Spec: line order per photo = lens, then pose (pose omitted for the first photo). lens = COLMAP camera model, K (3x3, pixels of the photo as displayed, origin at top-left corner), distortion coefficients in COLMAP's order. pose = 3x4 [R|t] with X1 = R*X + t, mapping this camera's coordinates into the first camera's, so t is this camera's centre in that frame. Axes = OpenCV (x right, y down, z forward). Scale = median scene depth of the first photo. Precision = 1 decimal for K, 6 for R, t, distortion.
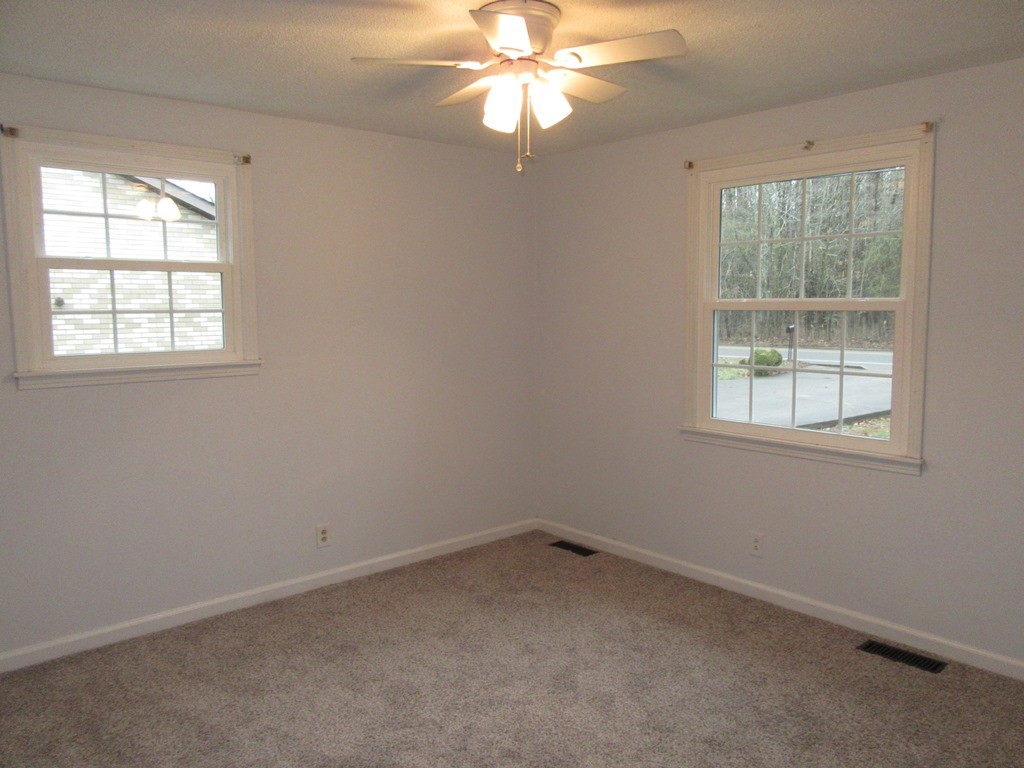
lens RADIAL K [[776.2, 0, 512.0], [0, 776.2, 384.0], [0, 0, 1]] dist [-0.018745, 0.000926]
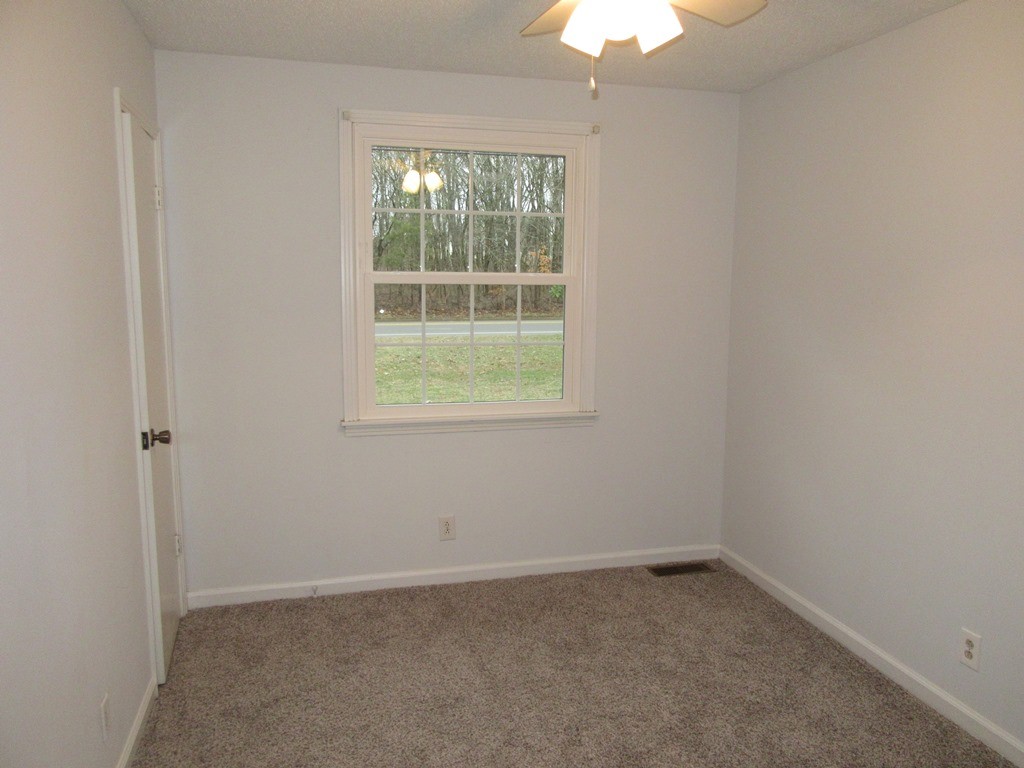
lens RADIAL K [[733.0, 0, 512.0], [0, 733.0, 384.0], [0, 0, 1]] dist [-0.004002, 0.000462]
pose [[0.423447, -0.115418, 0.898538, -0.517582], [0.075454, 0.992898, 0.091980, -0.056483], [-0.902773, 0.028849, 0.429149, 0.614174]]
